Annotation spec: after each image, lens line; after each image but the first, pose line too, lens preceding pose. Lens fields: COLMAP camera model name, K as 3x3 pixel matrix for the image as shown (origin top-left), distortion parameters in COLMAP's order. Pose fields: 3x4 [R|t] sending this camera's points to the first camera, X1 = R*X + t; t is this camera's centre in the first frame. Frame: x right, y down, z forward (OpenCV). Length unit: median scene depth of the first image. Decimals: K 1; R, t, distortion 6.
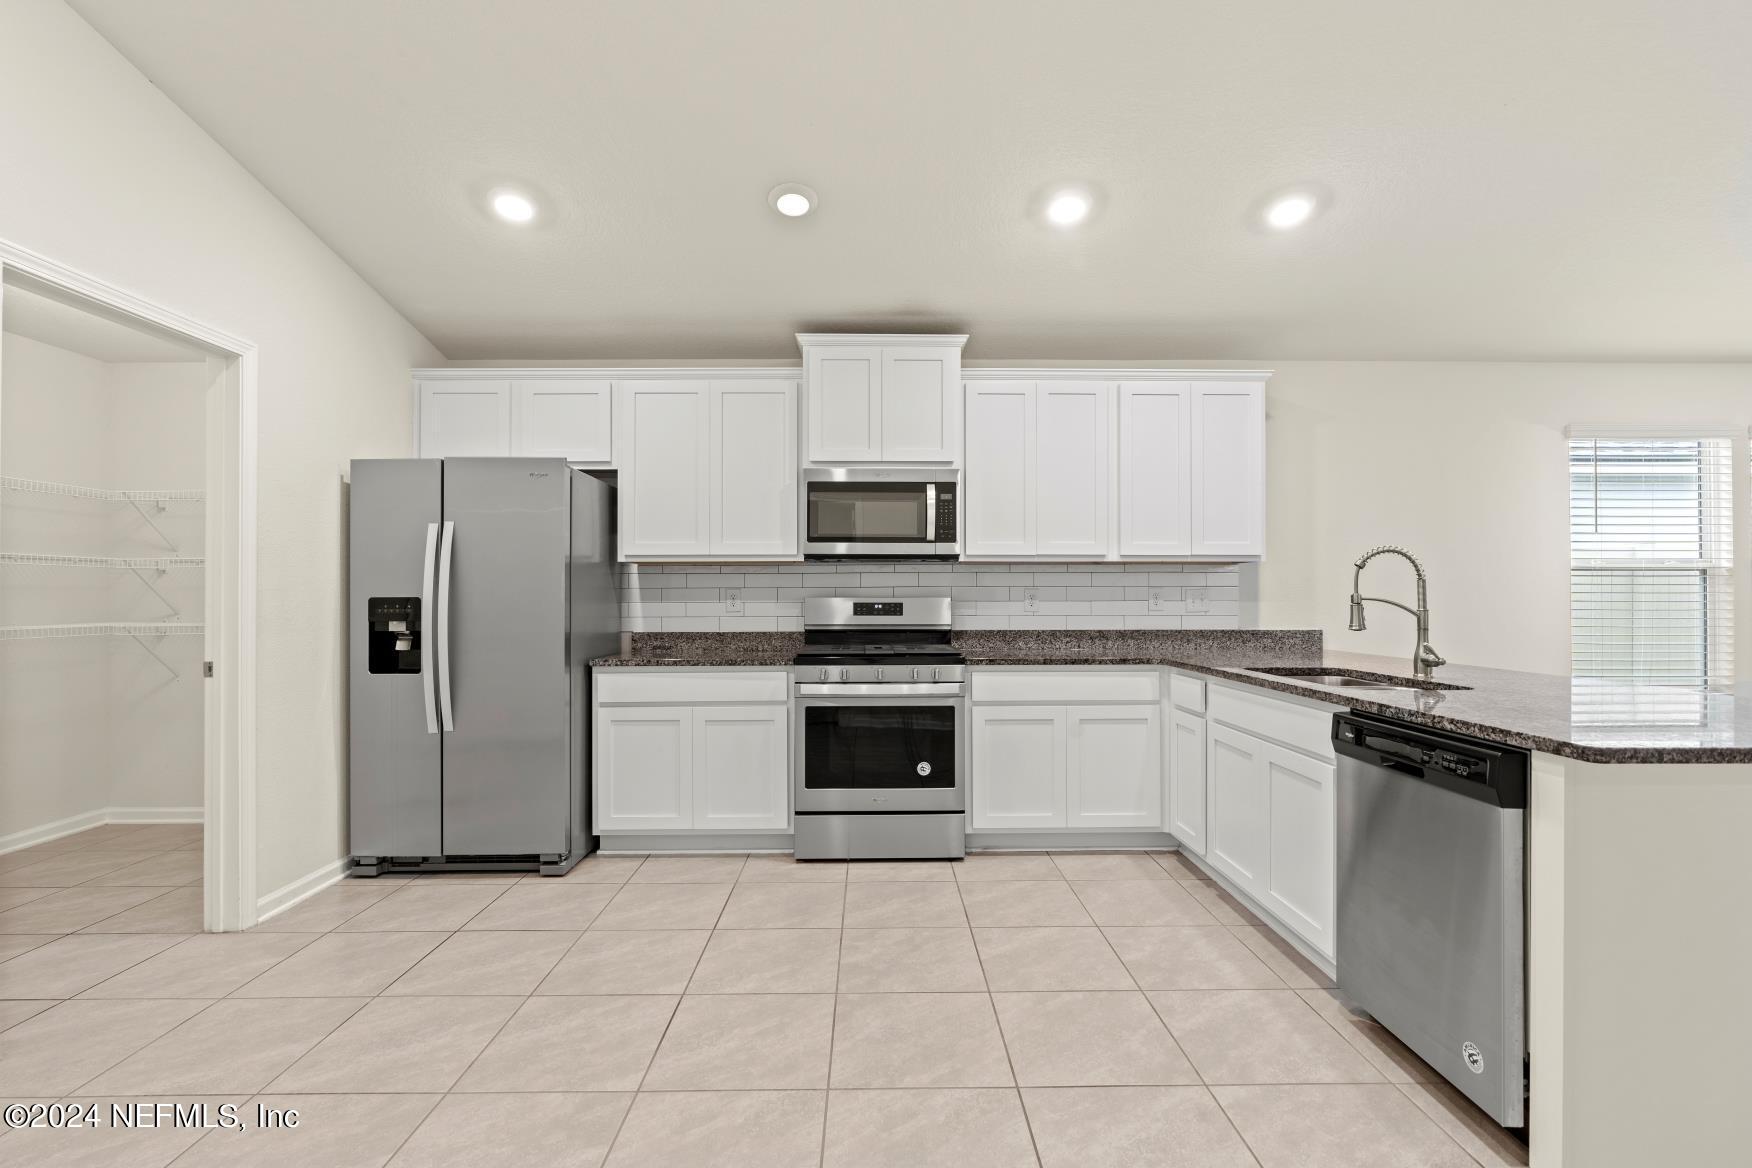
lens RADIAL K [[794.0, 0, 868.9], [0, 794.0, 590.2], [0, 0, 1]] dist [-0.011149, 0.002314]
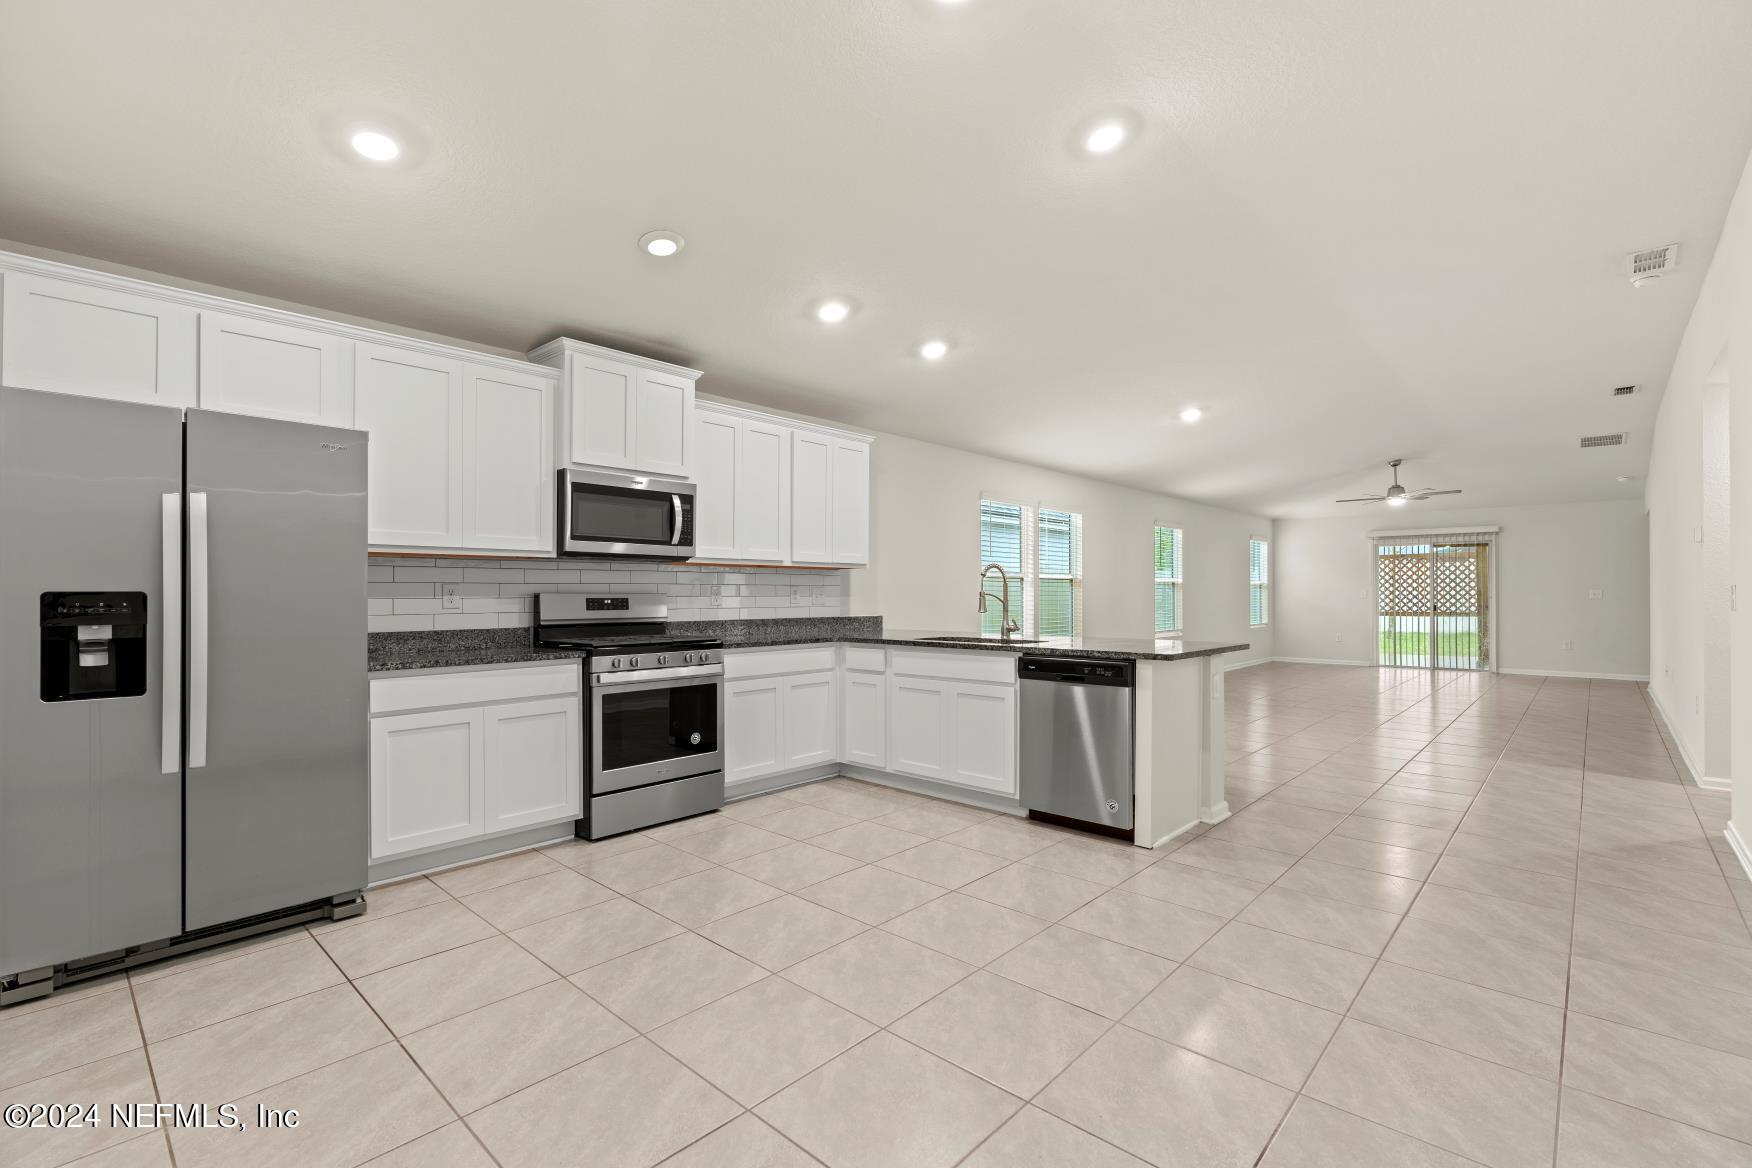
lens RADIAL K [[794.0, 0, 891.2], [0, 794.0, 586.0], [0, 0, 1]] dist [-0.011149, 0.002314]
pose [[0.674211, 0.007659, 0.738499, -0.594698], [-0.006999, 0.999968, -0.003981, 0.001152], [-0.738505, -0.002484, 0.674243, -0.008597]]
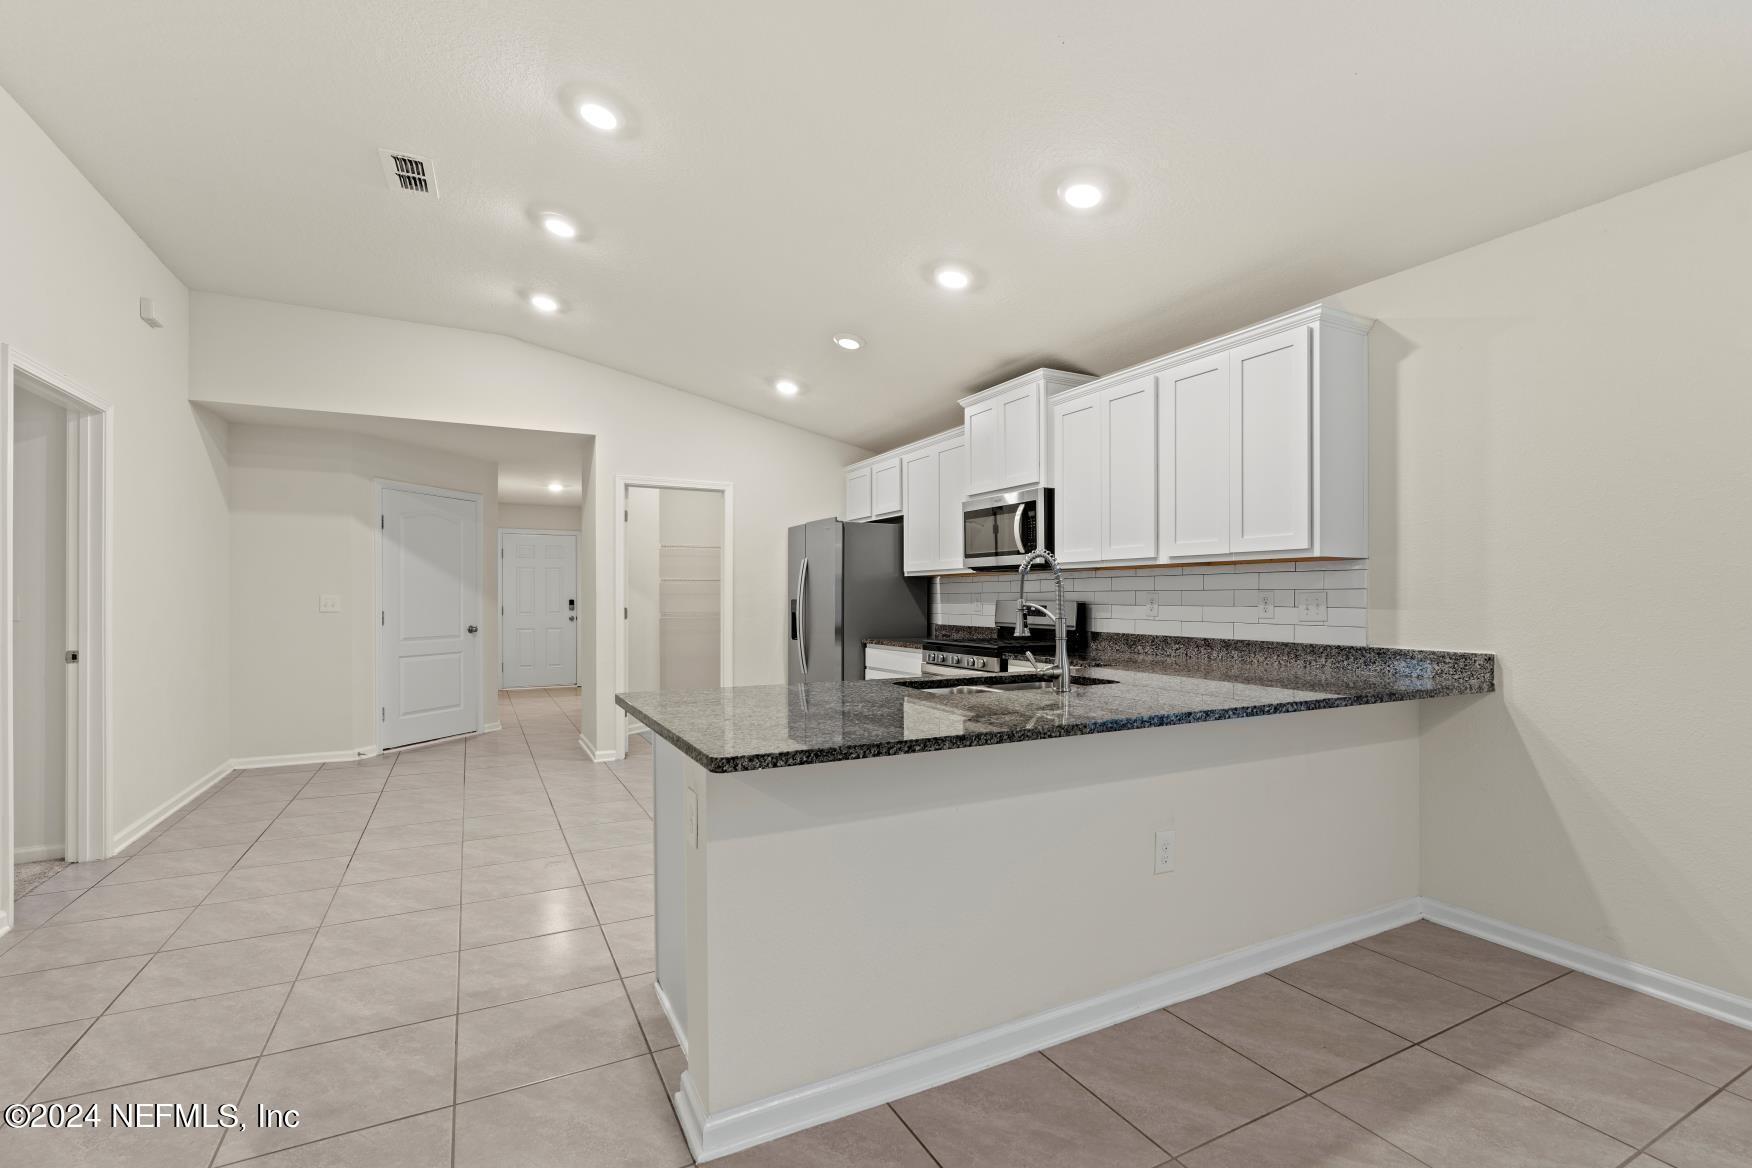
lens RADIAL K [[794.0, 0, 885.4], [0, 794.0, 616.2], [0, 0, 1]] dist [-0.011149, 0.002314]
pose [[0.452814, 0.022754, -0.891314, 1.095049], [0.011909, 0.999431, 0.031564, -0.009176], [0.891525, -0.024908, 0.452286, 0.306410]]
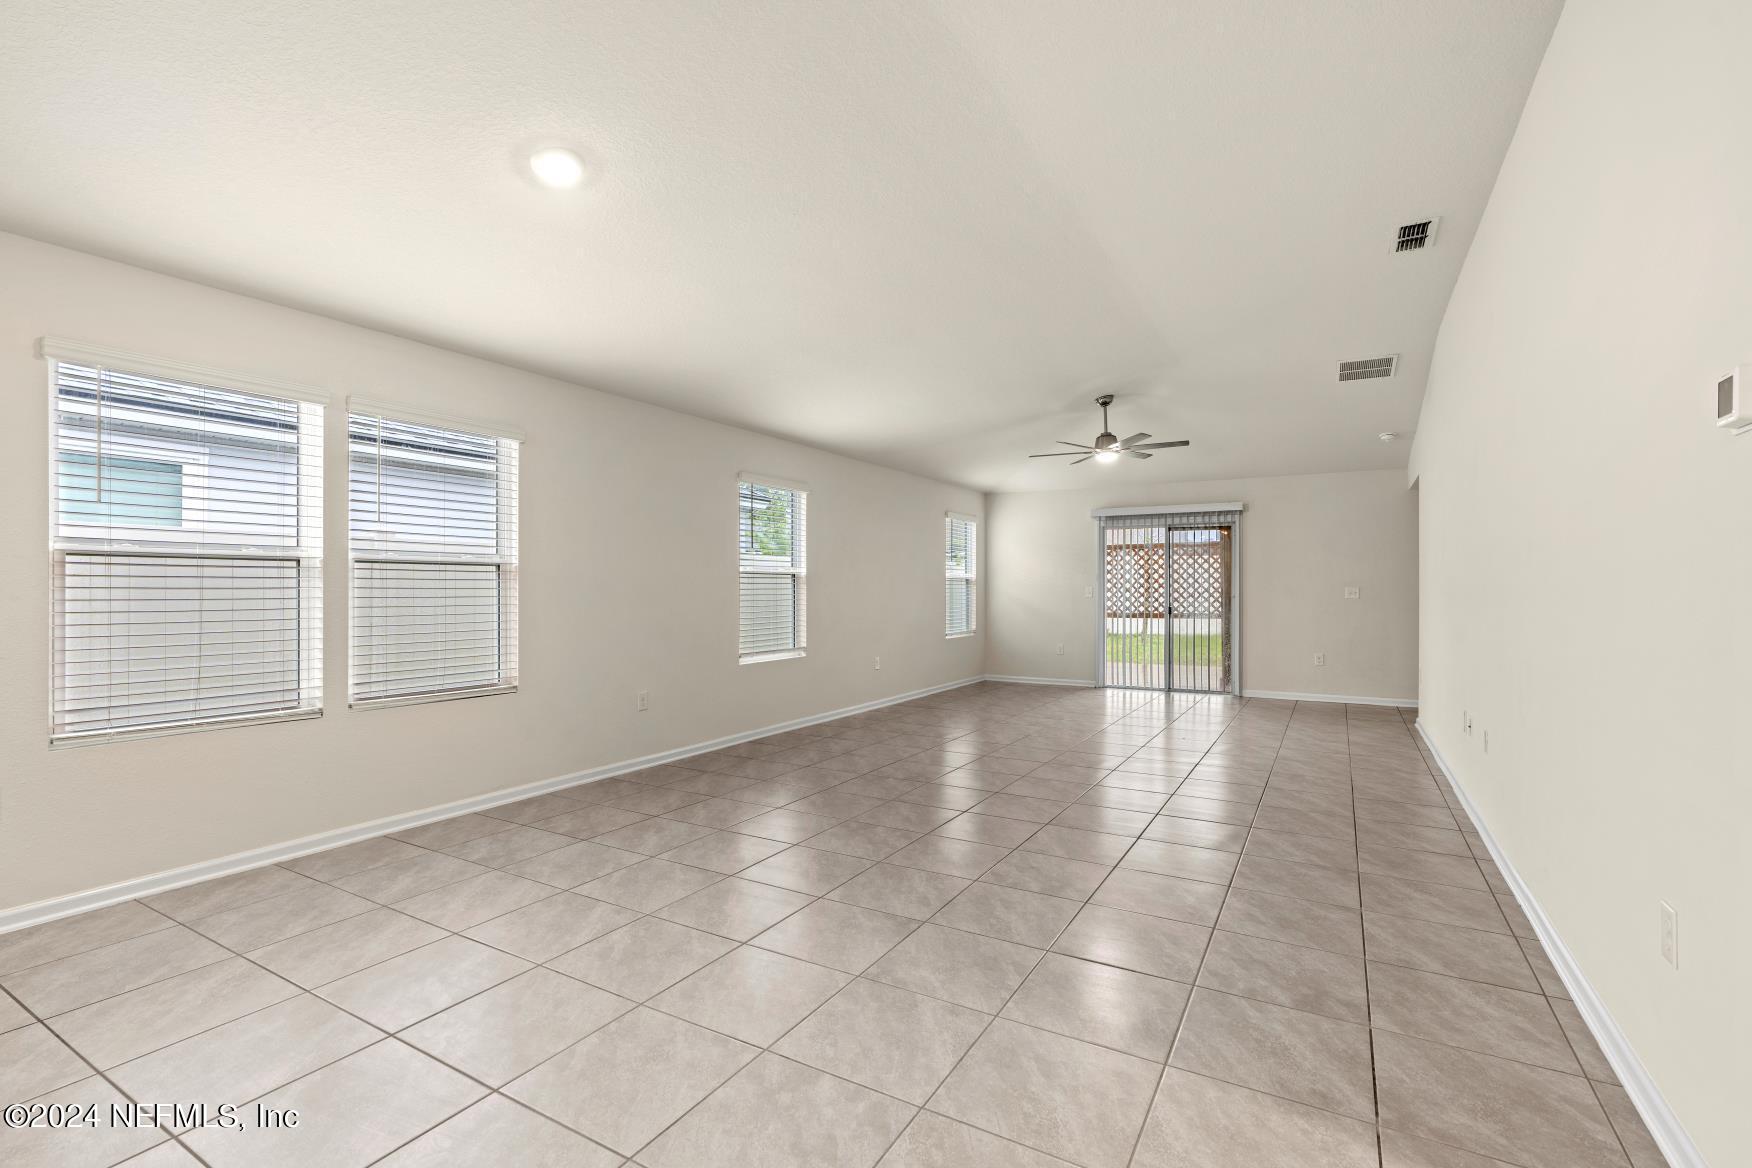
lens RADIAL K [[794.0, 0, 902.0], [0, 794.0, 588.7], [0, 0, 1]] dist [-0.011149, 0.002314]
pose [[0.493622, 0.002512, 0.869673, 0.350114], [-0.008475, 0.999962, 0.001922, -0.001764], [-0.869635, -0.008319, 0.493624, 0.023029]]
